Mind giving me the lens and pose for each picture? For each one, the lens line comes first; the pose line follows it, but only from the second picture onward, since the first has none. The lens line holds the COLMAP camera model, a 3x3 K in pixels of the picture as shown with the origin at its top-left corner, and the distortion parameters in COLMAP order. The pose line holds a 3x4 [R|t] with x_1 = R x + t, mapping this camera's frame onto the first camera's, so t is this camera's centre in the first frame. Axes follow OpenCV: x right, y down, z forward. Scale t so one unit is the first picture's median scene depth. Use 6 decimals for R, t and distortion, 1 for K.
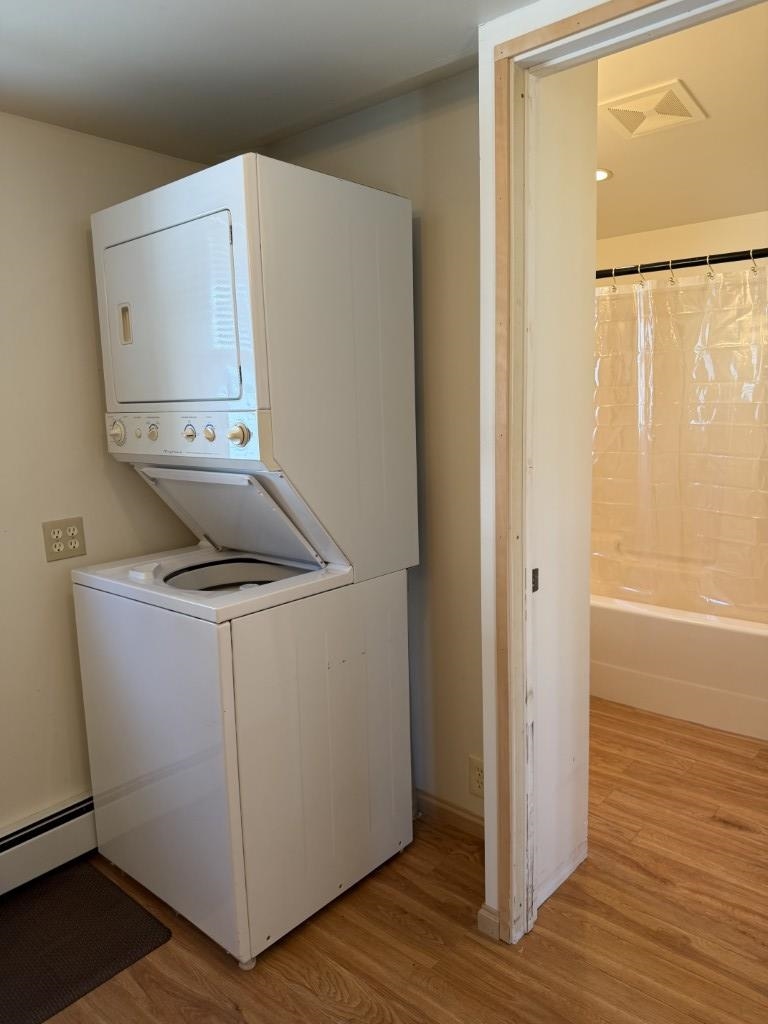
lens RADIAL K [[720.9, 0, 386.0], [0, 720.9, 515.4], [0, 0, 1]] dist [0.023930, -0.025234]
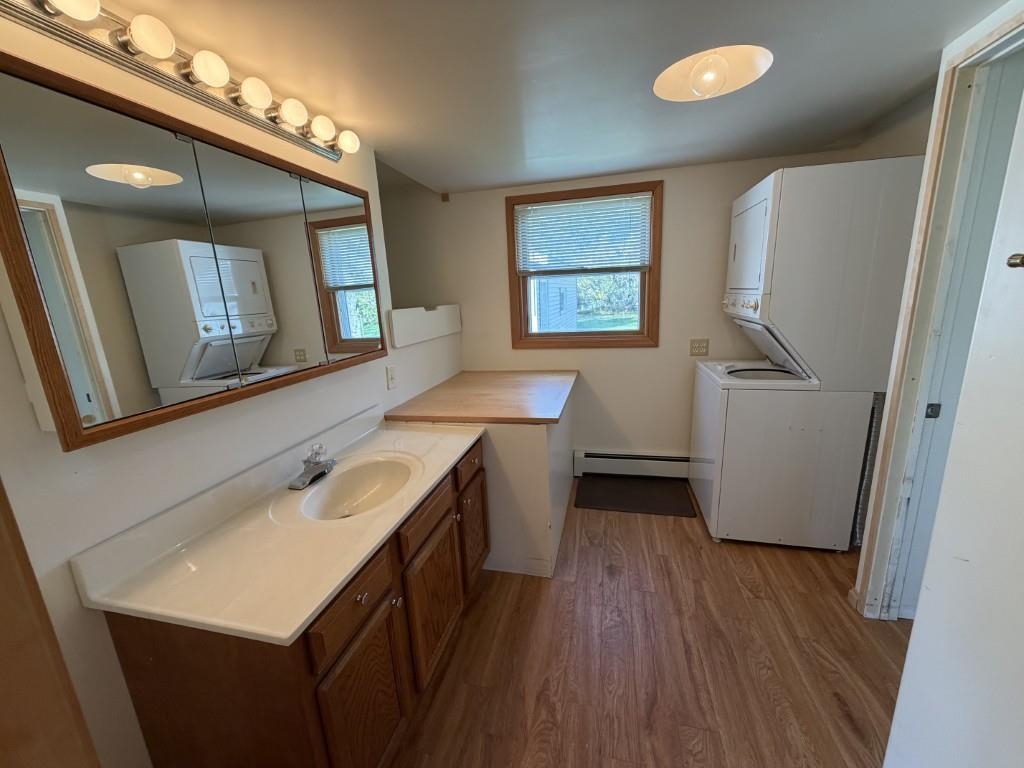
lens RADIAL K [[409.8, 0, 512.2], [0, 409.8, 385.0], [0, 0, 1]] dist [0.002109, 0.000041]
pose [[0.468767, 0.206286, -0.858897, 0.863774], [-0.114130, 0.978343, 0.172684, -0.017316], [0.875918, 0.017077, 0.482158, -0.330465]]
